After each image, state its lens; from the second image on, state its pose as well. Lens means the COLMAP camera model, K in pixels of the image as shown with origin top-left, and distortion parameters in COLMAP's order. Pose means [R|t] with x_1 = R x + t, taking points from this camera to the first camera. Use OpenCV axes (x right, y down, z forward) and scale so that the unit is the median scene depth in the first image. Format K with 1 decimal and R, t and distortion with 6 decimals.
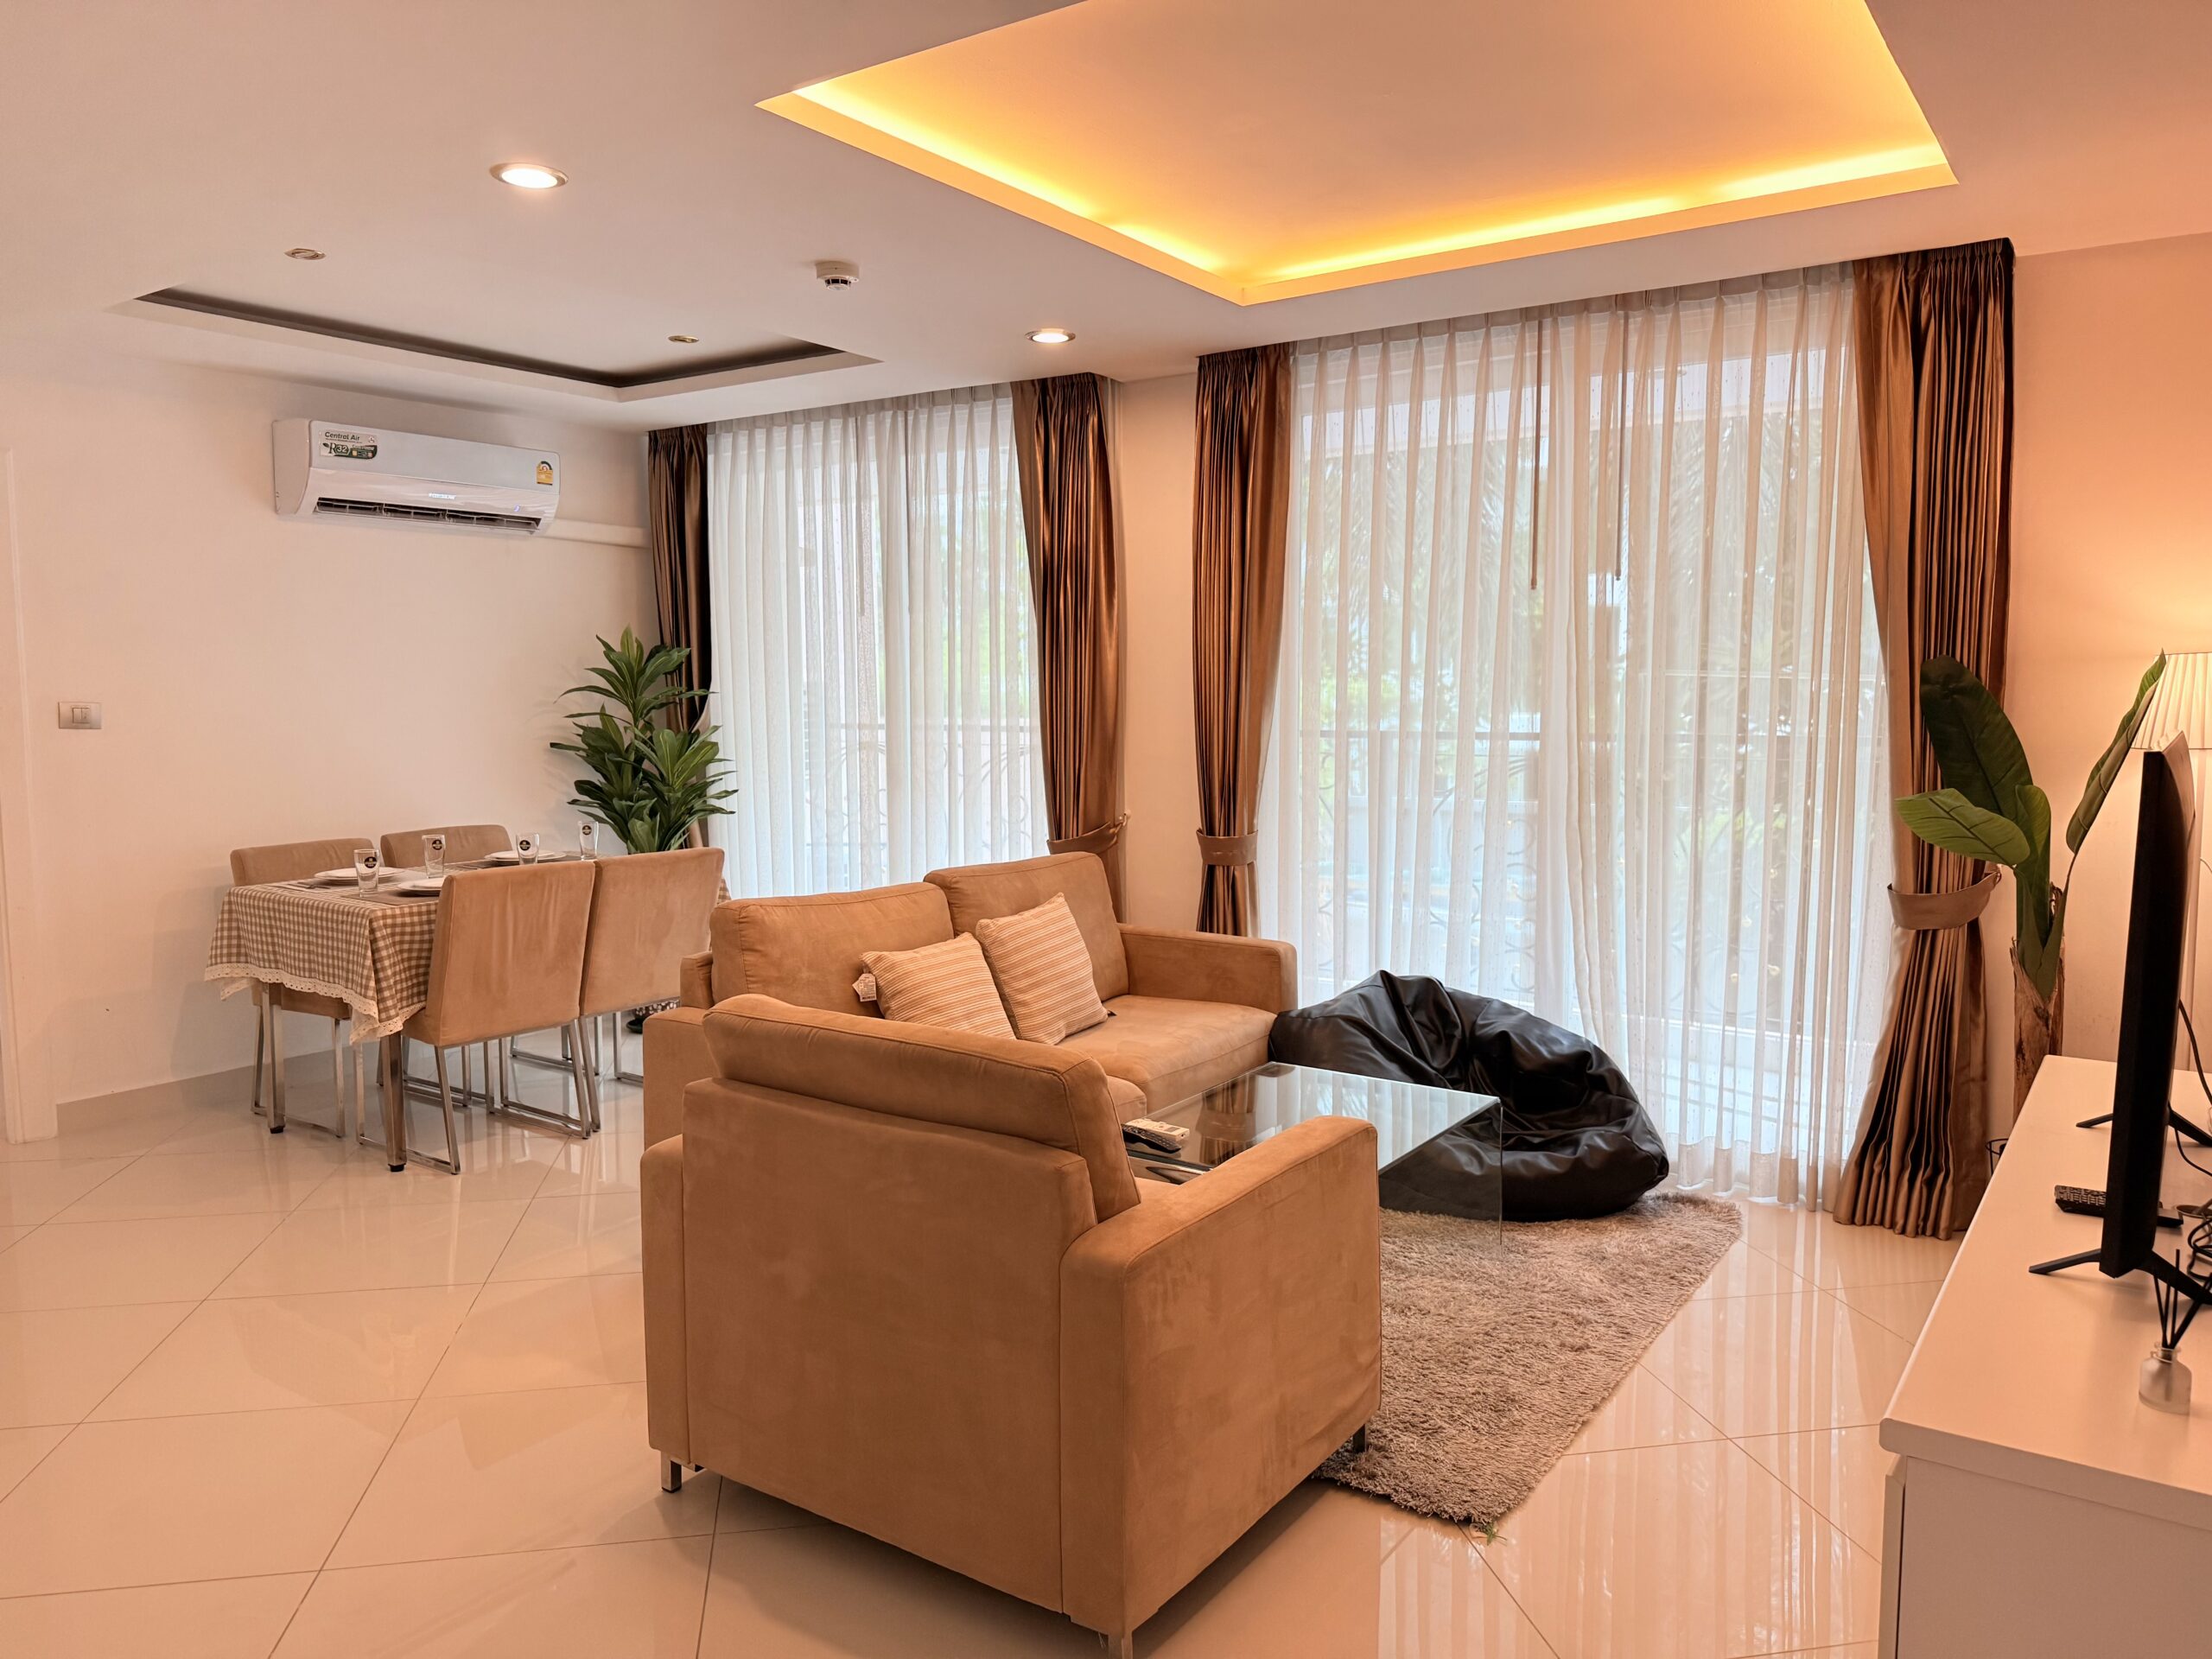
lens RADIAL K [[1650.6, 0, 1118.9], [0, 1650.6, 819.9], [0, 0, 1]] dist [0.070128, -0.003609]
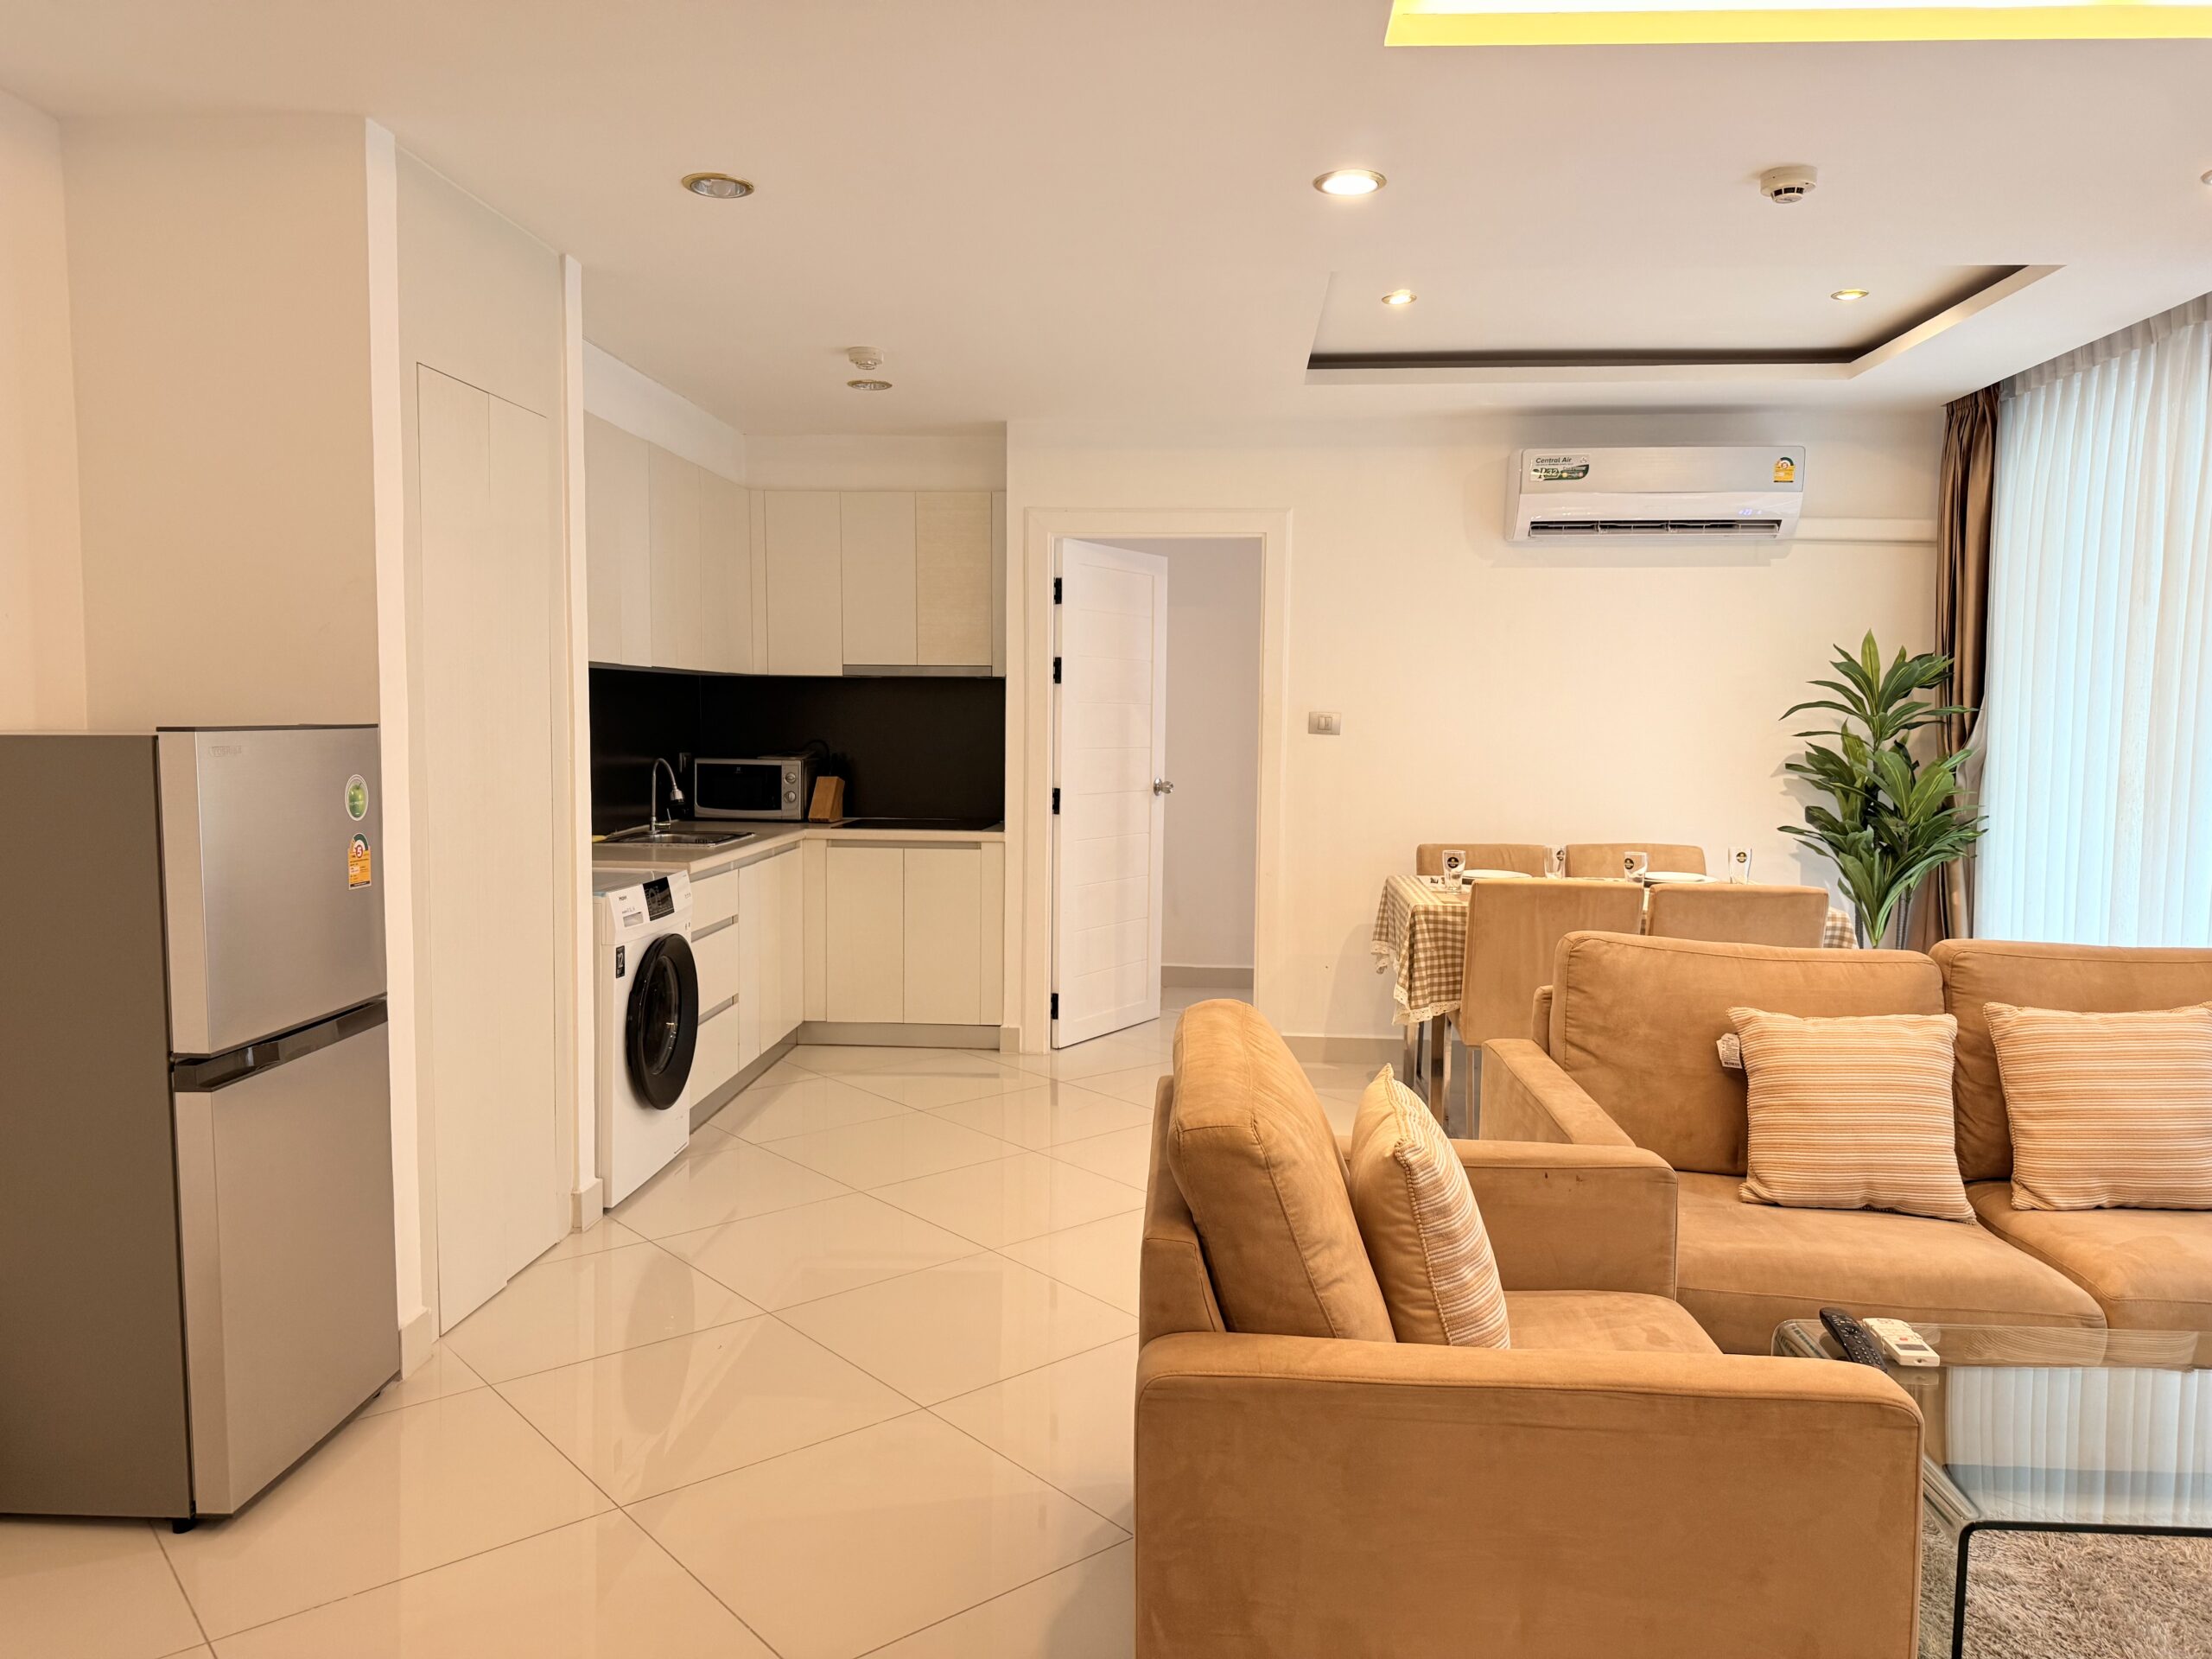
lens RADIAL K [[1650.6, 0, 1112.9], [0, 1650.6, 832.5], [0, 0, 1]] dist [0.070128, -0.003609]
pose [[0.529753, 0.071978, -0.845092, 0.253143], [-0.085024, 0.995880, 0.031522, -0.006298], [0.843880, 0.055154, 0.533690, 0.204220]]
